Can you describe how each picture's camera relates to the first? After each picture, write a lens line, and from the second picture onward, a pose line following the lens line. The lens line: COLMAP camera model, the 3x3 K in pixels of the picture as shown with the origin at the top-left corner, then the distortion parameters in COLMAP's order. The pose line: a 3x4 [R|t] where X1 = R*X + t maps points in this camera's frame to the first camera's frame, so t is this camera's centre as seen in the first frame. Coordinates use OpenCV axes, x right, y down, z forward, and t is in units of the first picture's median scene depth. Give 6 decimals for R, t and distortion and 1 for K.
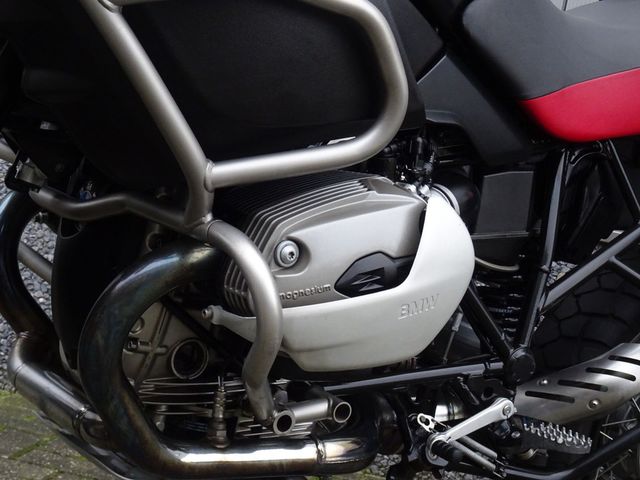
lens RADIAL K [[1356.2, 0, 320.0], [0, 1356.2, 240.0], [0, 0, 1]] dist [-0.064929, 0.164903]
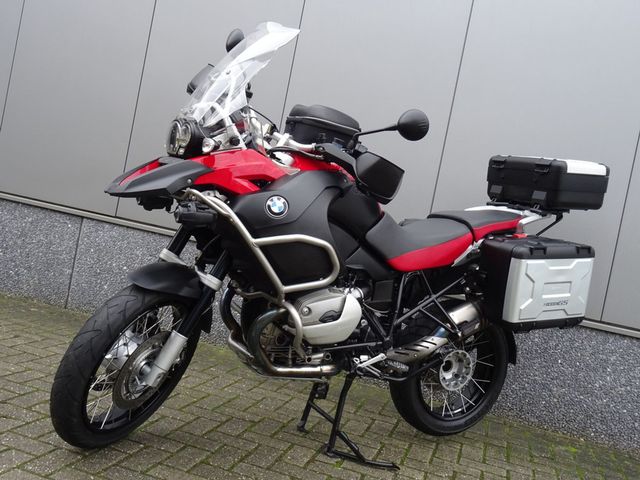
lens RADIAL K [[639.6, 0, 320.0], [0, 639.6, 240.0], [0, 0, 1]] dist [-0.001599, -0.000544]
pose [[0.996853, 0.003547, -0.079188, 0.121603], [-0.008315, 0.998166, -0.059954, -0.062815], [0.078830, 0.060424, 0.995055, -0.568678]]
